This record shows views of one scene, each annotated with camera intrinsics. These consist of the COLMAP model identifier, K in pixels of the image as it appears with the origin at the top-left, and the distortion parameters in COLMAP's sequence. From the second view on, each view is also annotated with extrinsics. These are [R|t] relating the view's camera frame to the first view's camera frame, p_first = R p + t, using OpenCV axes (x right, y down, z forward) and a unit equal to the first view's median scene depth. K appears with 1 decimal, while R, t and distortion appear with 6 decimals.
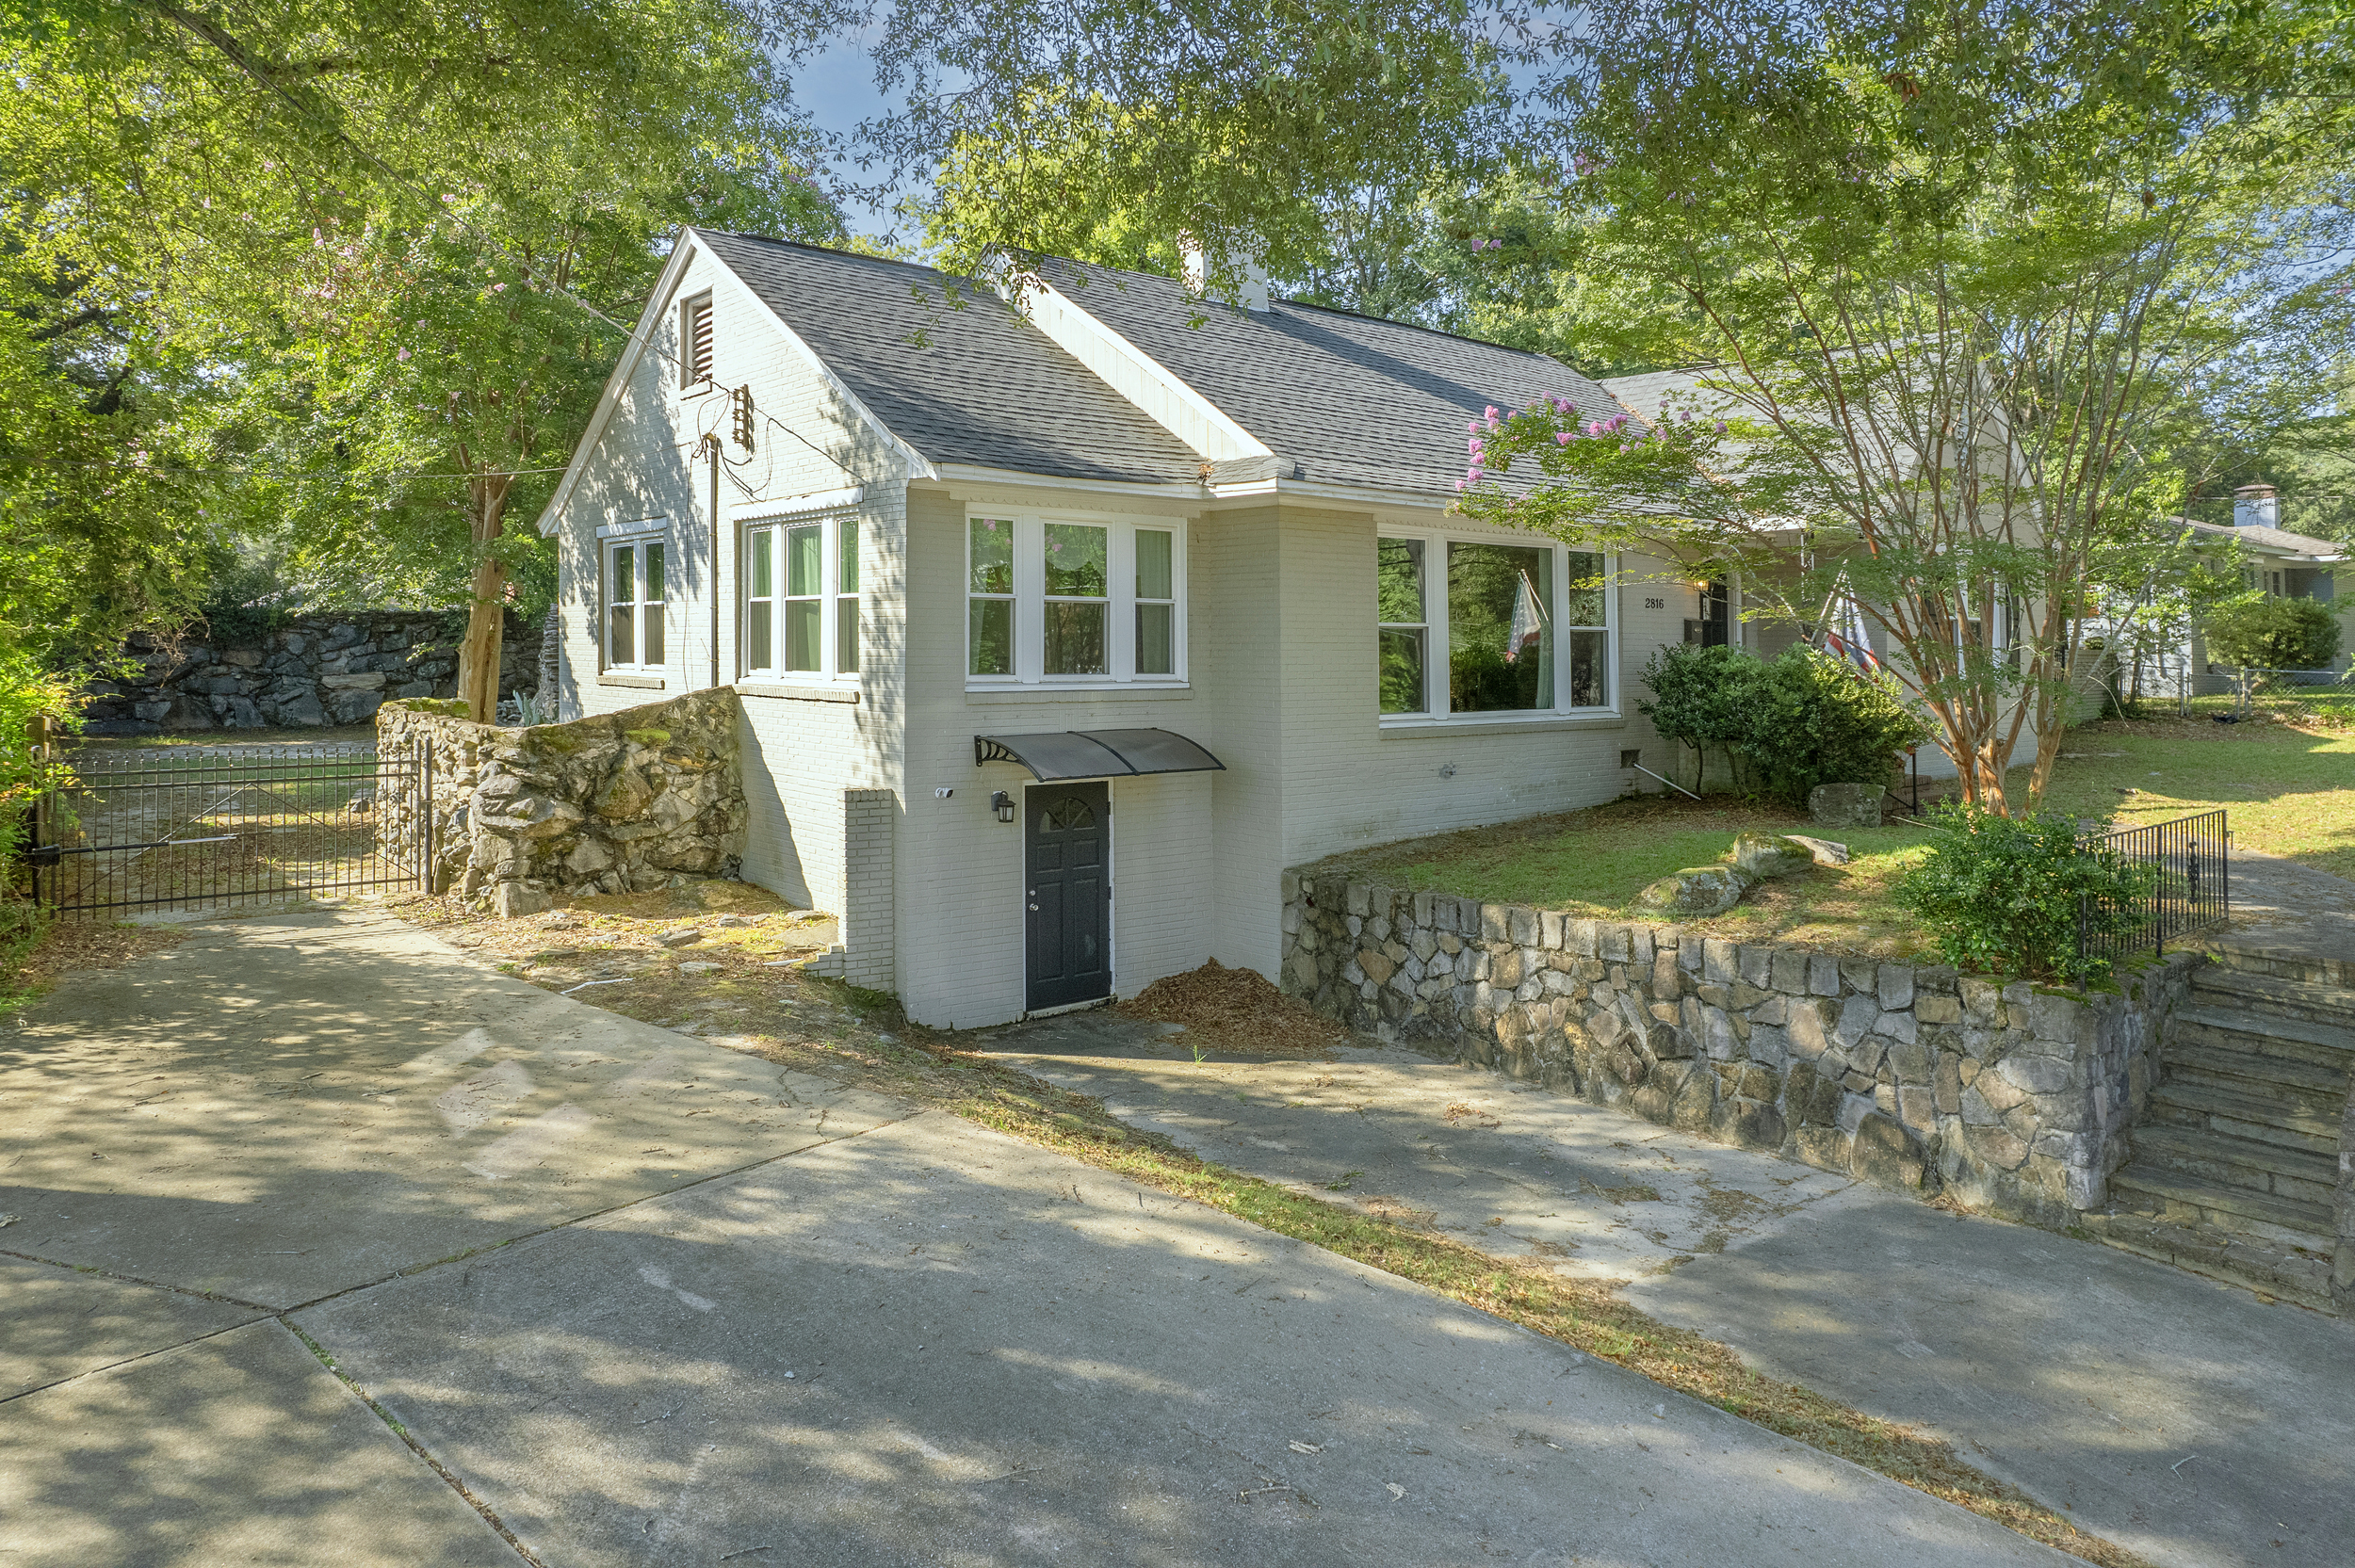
lens RADIAL K [[1523.3, 0, 1069.0], [0, 1523.3, 648.0], [0, 0, 1]] dist [-0.060557, 0.036443]
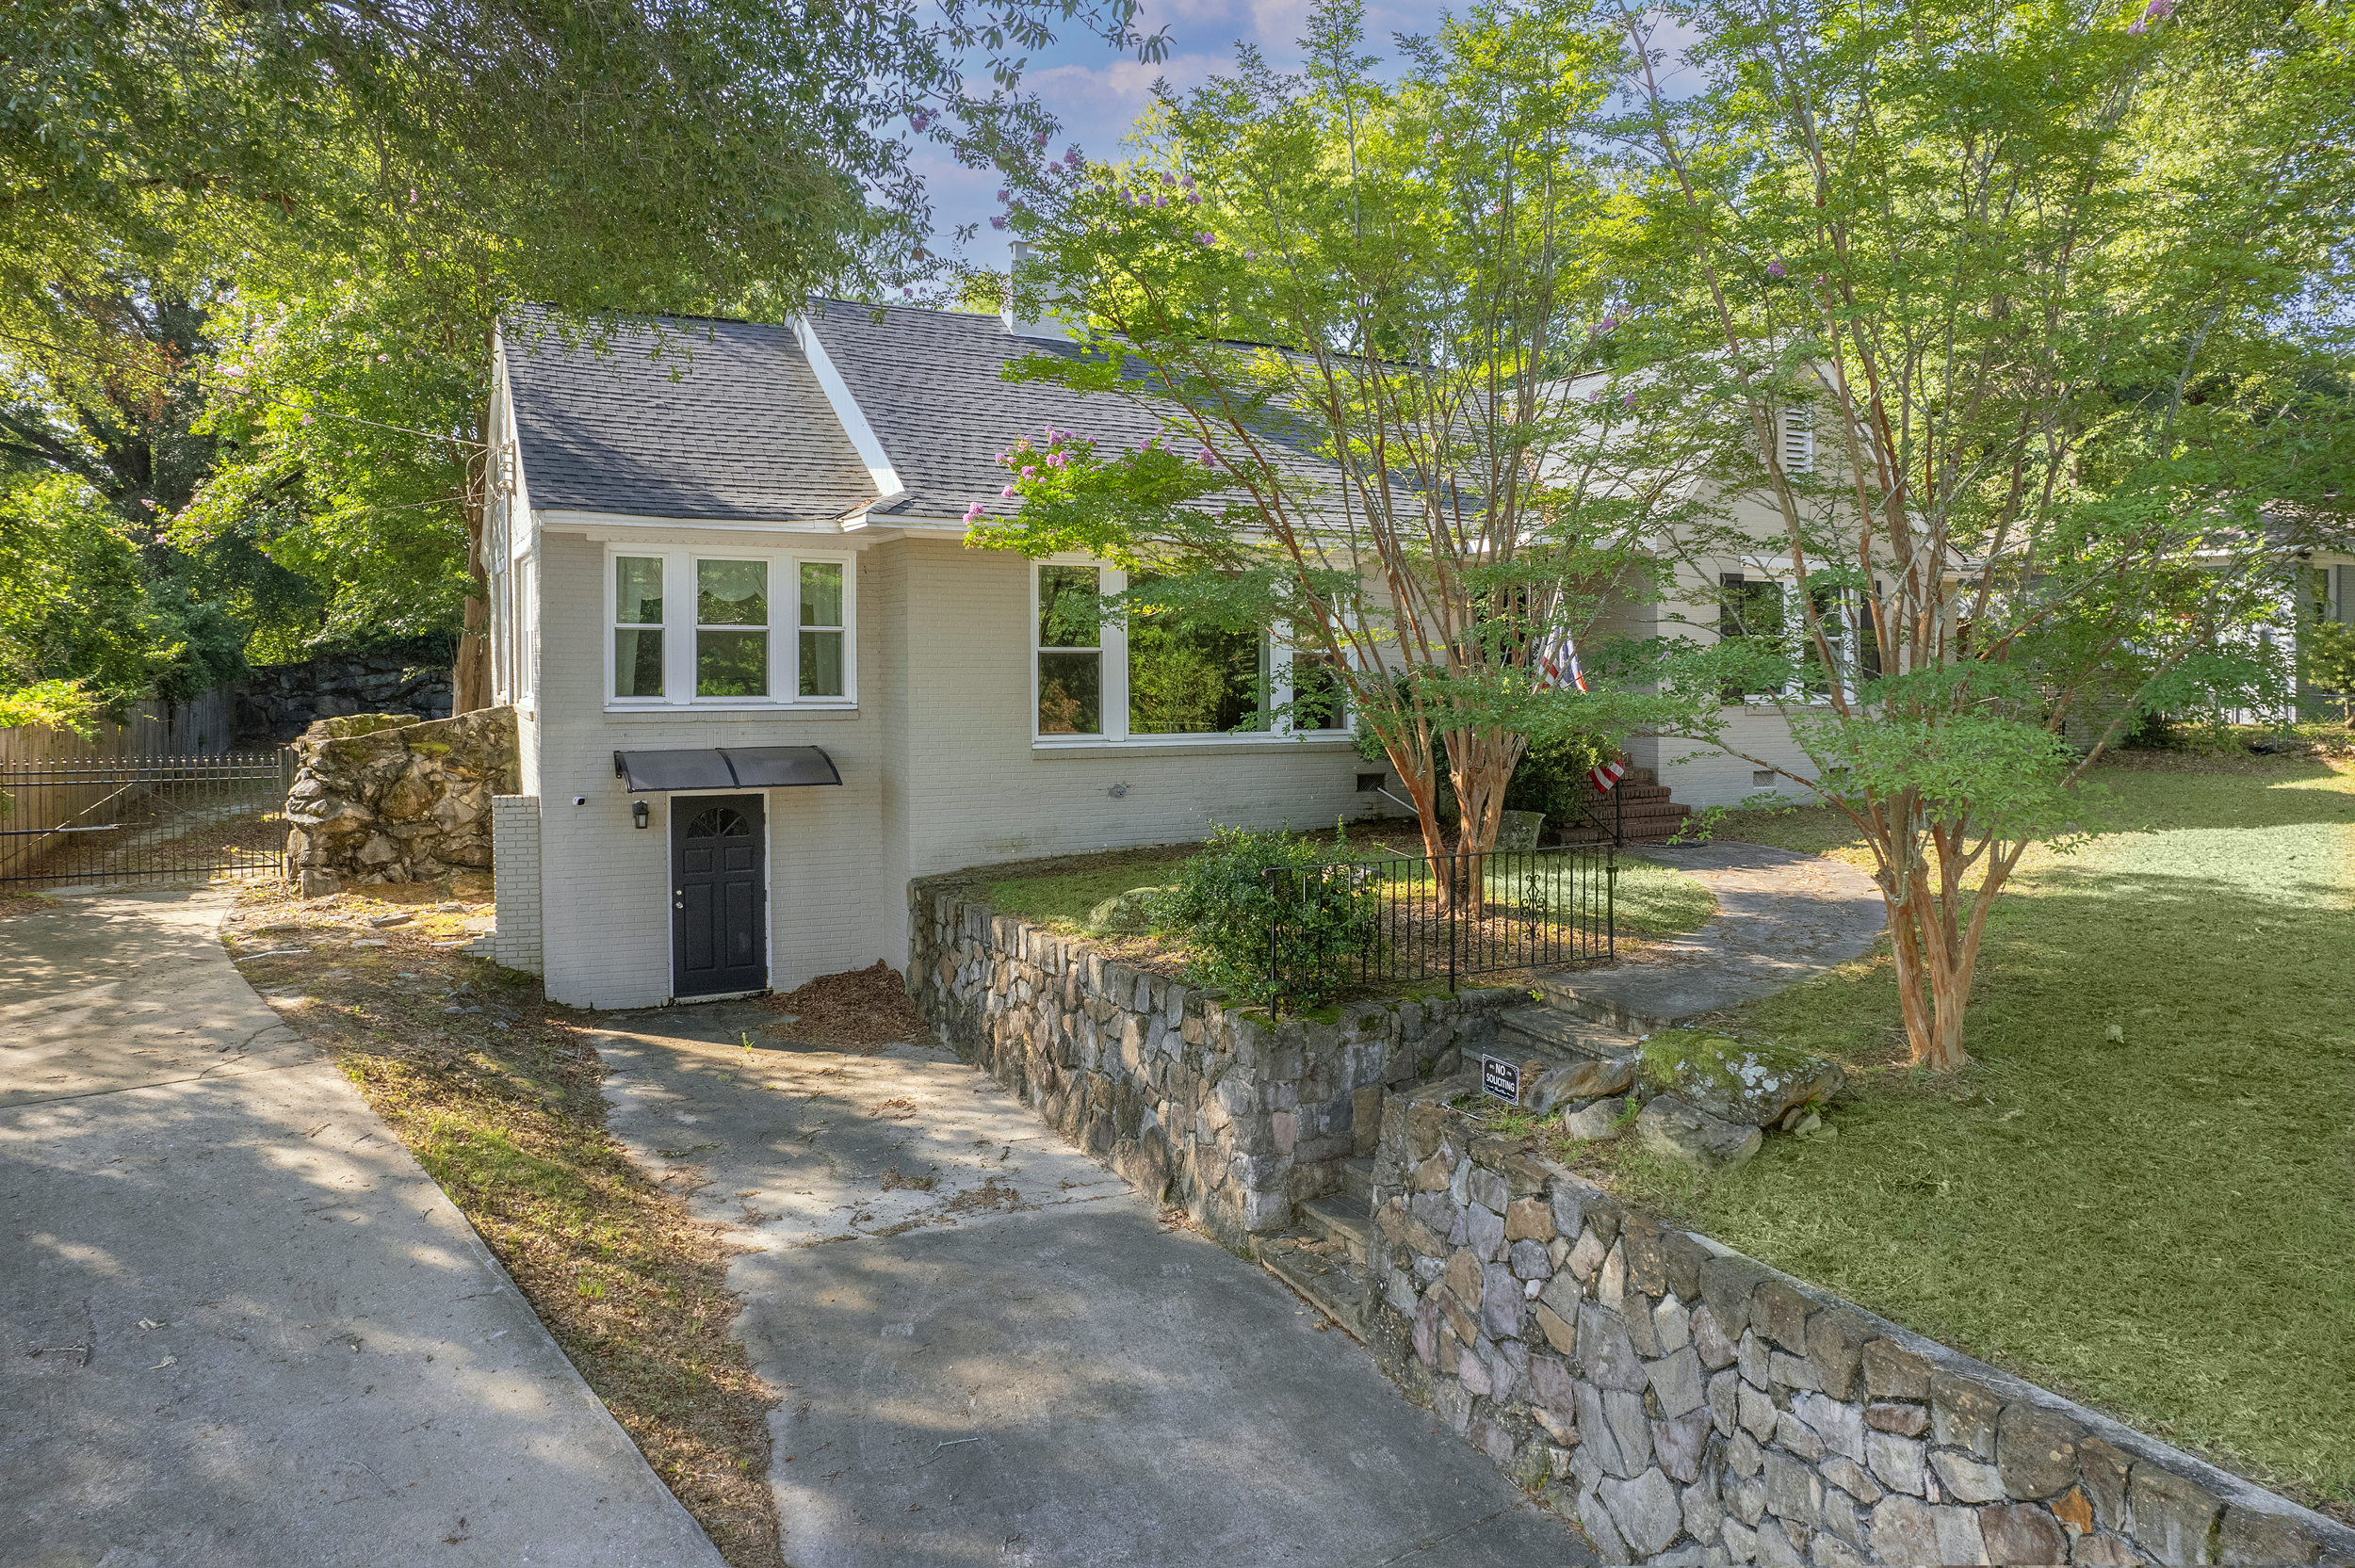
lens RADIAL K [[1585.1, 0, 1422.3], [0, 1585.1, 697.3], [0, 0, 1]] dist [-0.066489, 0.038410]
pose [[0.978025, 0.002439, -0.208474, 0.738737], [0.001705, 0.999805, 0.019698, -0.003437], [0.208481, -0.019621, 0.977830, -0.006443]]
